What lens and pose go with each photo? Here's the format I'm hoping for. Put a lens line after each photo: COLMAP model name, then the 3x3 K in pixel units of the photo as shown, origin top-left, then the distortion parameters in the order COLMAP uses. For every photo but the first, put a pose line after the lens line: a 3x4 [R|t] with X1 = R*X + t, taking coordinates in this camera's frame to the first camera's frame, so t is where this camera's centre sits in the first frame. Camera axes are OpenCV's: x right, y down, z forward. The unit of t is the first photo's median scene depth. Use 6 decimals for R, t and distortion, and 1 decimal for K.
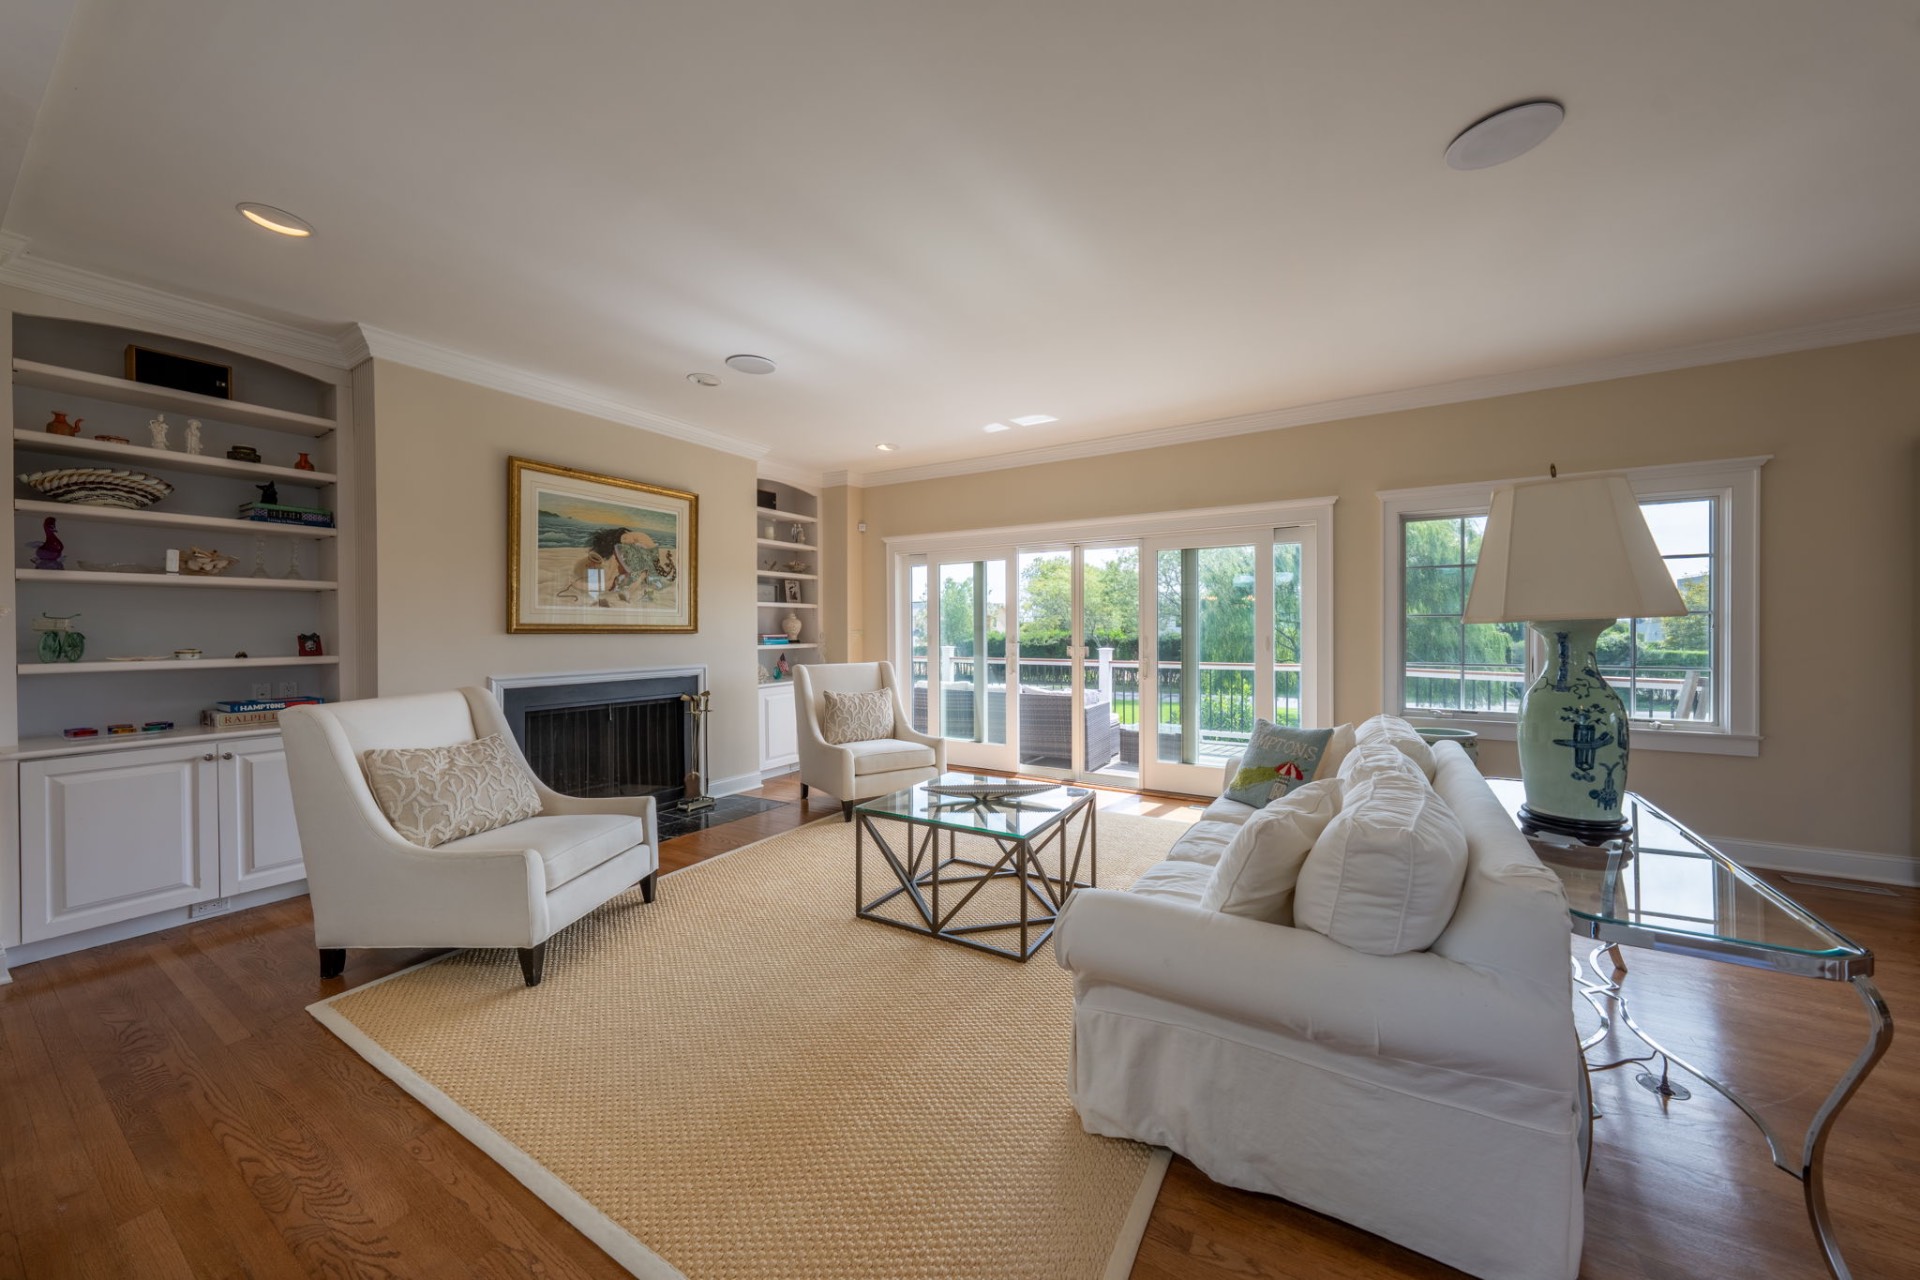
lens RADIAL K [[696.6, 0, 960.0], [0, 696.6, 640.0], [0, 0, 1]] dist [0.008329, -0.000018]
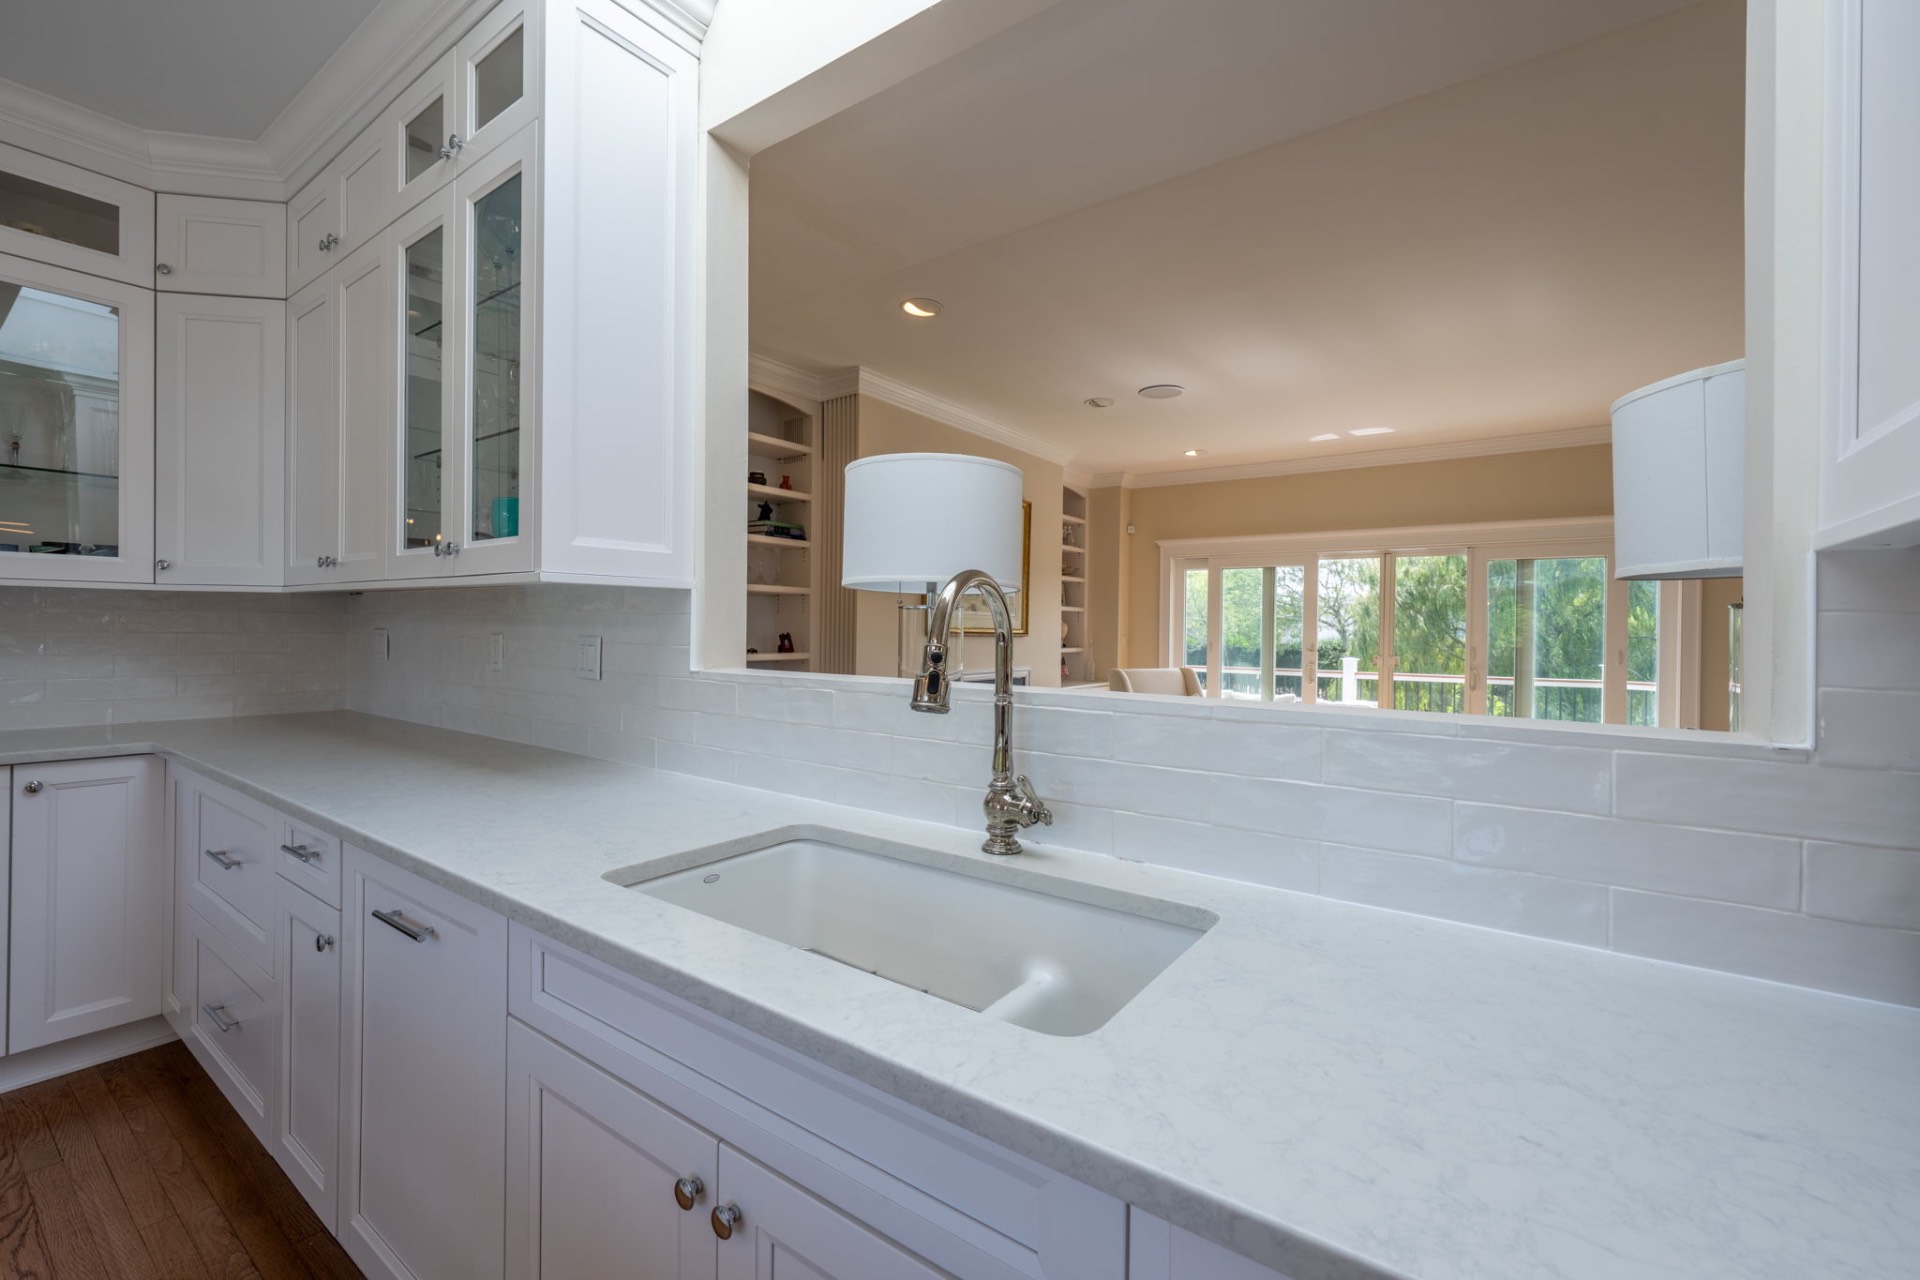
lens RADIAL K [[813.5, 0, 960.0], [0, 813.5, 640.0], [0, 0, 1]] dist [0.000371, 0.000011]
pose [[0.995803, 0.024150, -0.088278, -0.334057], [-0.023981, 0.999708, 0.002973, -0.005233], [0.088324, -0.000843, 0.996091, -0.188321]]
